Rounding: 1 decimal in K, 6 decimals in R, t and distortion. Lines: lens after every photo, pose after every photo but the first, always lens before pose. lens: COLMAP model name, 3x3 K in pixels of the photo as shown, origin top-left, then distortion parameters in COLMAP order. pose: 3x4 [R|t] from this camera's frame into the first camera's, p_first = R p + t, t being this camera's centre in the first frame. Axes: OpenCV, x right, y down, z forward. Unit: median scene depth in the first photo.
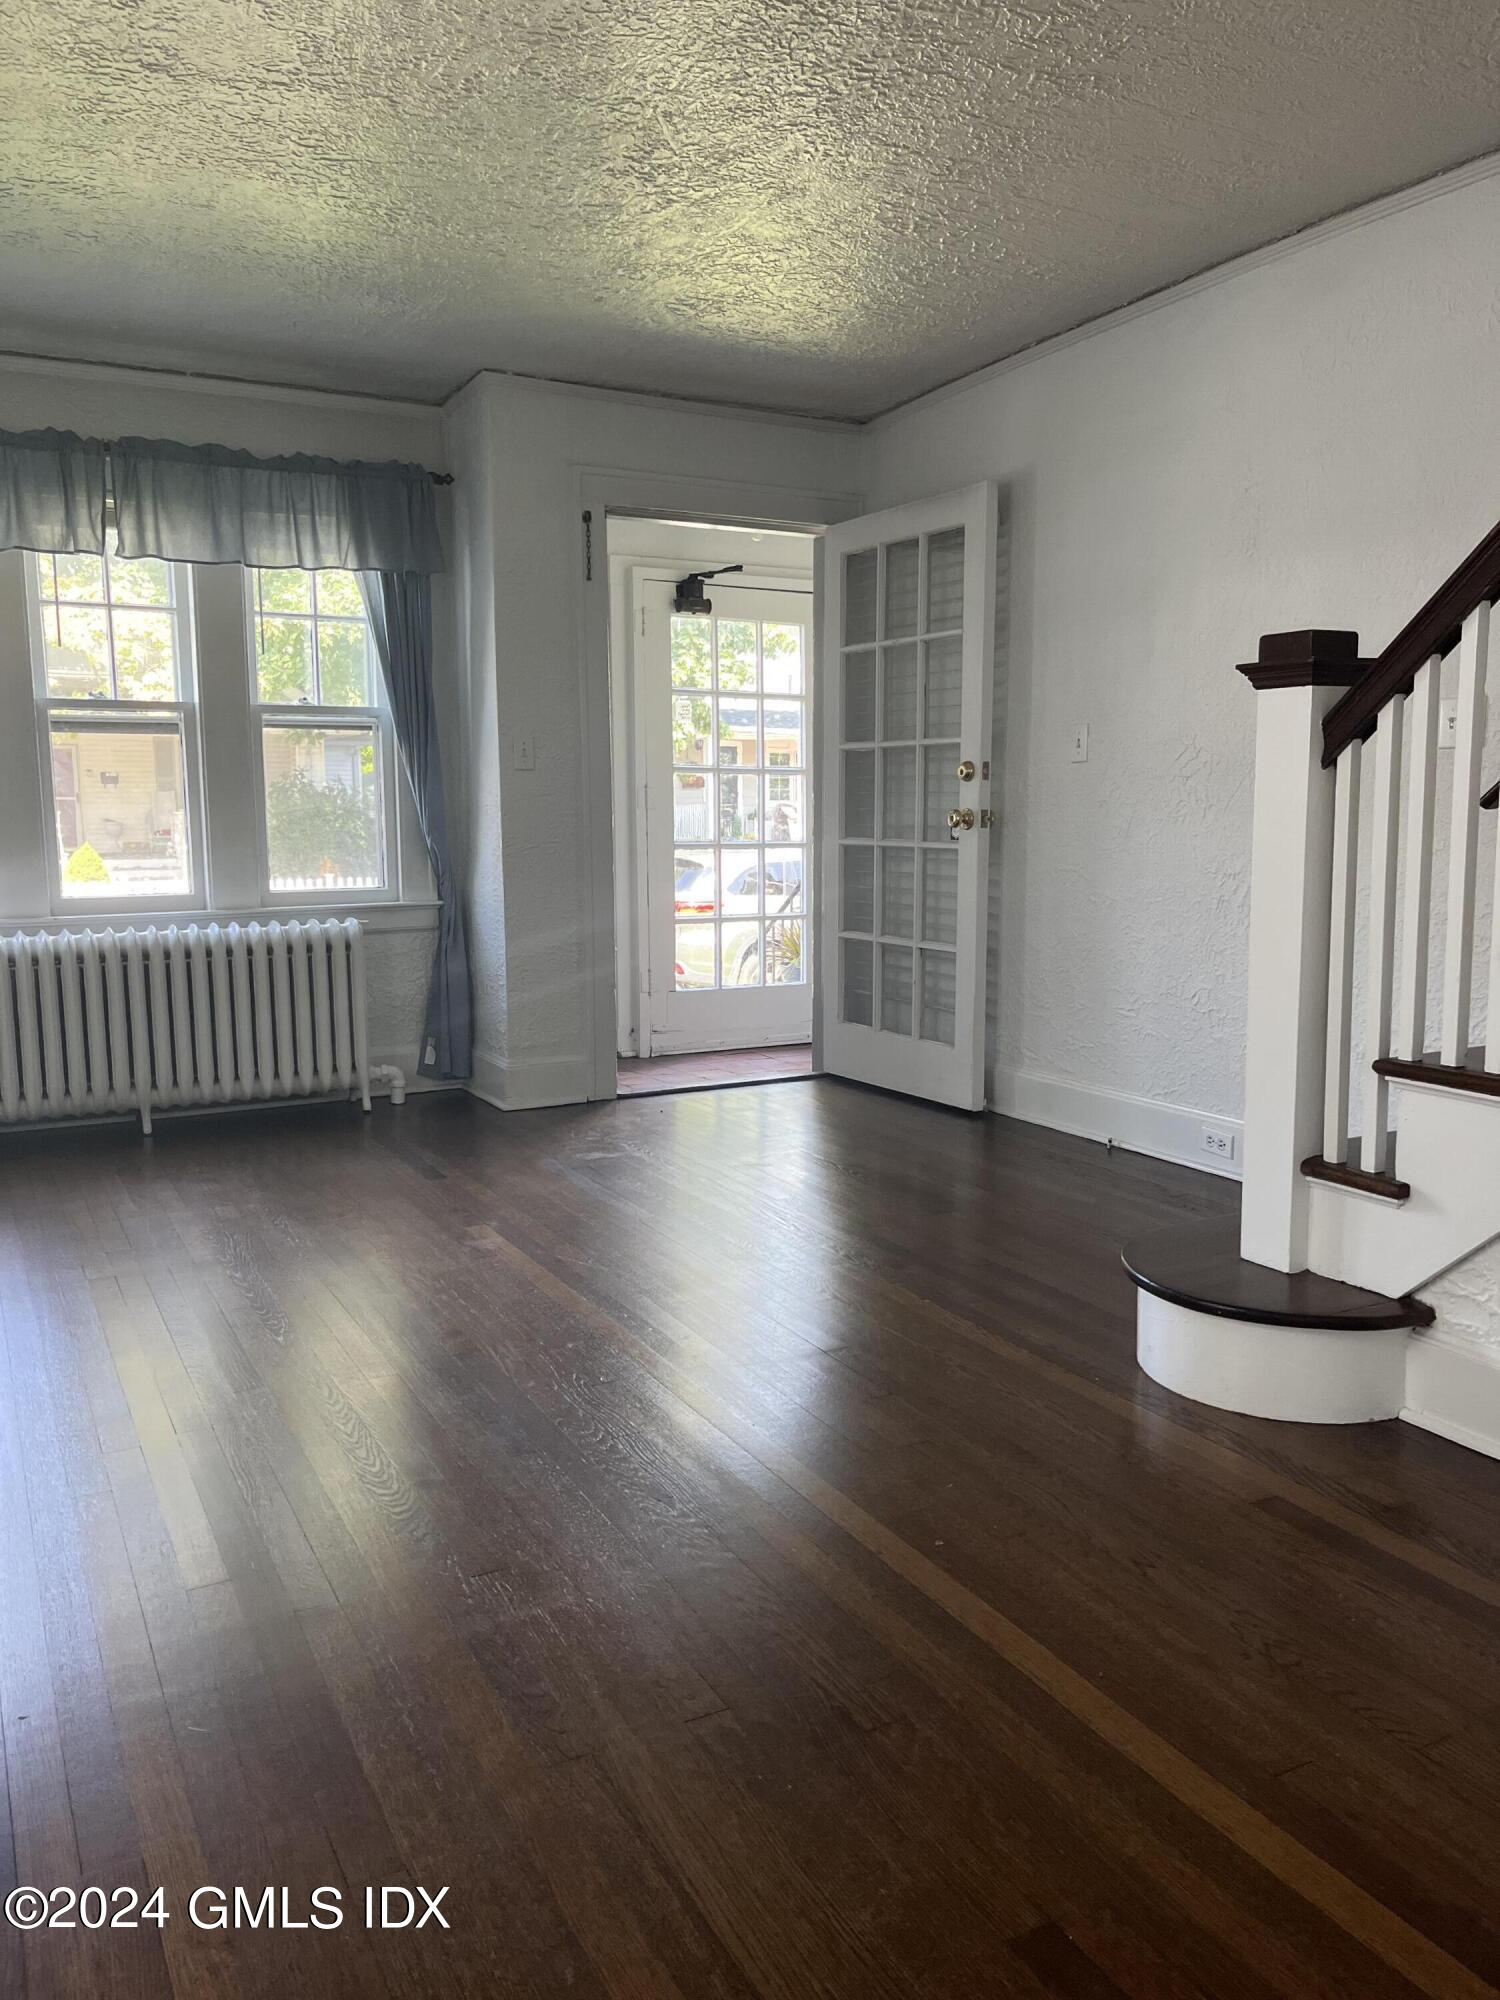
lens RADIAL K [[1503.9, 0, 753.9], [0, 1503.9, 1014.2], [0, 0, 1]] dist [0.032009, -0.078613]
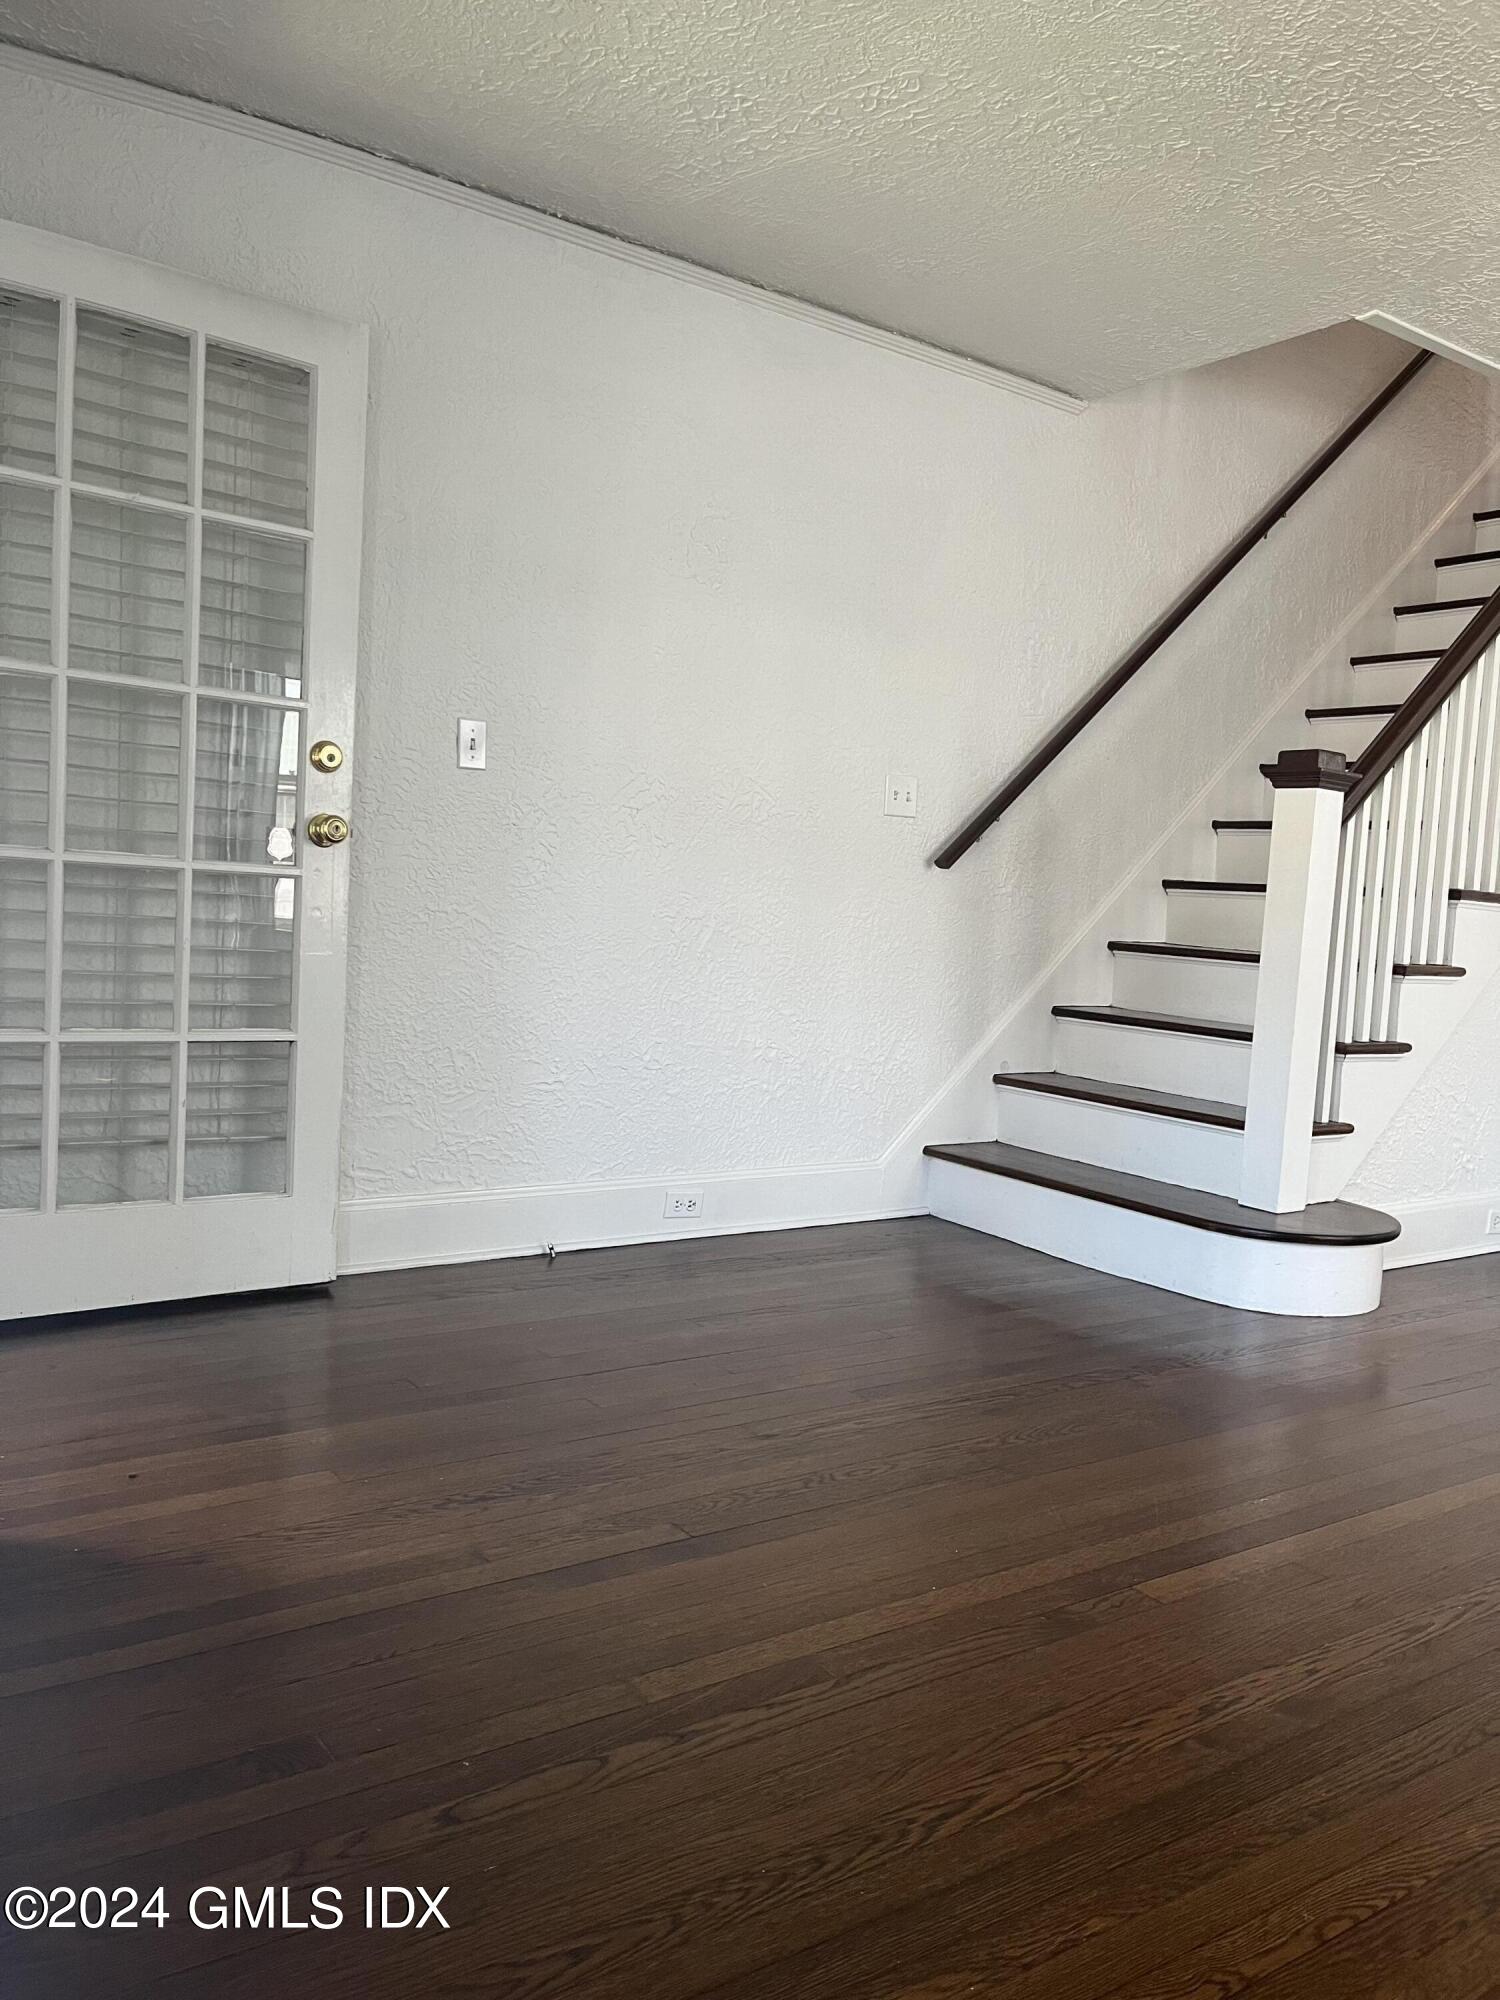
lens RADIAL K [[1503.9, 0, 753.9], [0, 1503.9, 999.8], [0, 0, 1]] dist [0.032009, -0.078613]
pose [[-0.134586, -0.069235, 0.988480, -0.616163], [0.081455, 0.993407, 0.080671, -0.113191], [-0.987548, 0.091374, -0.128059, 1.071325]]
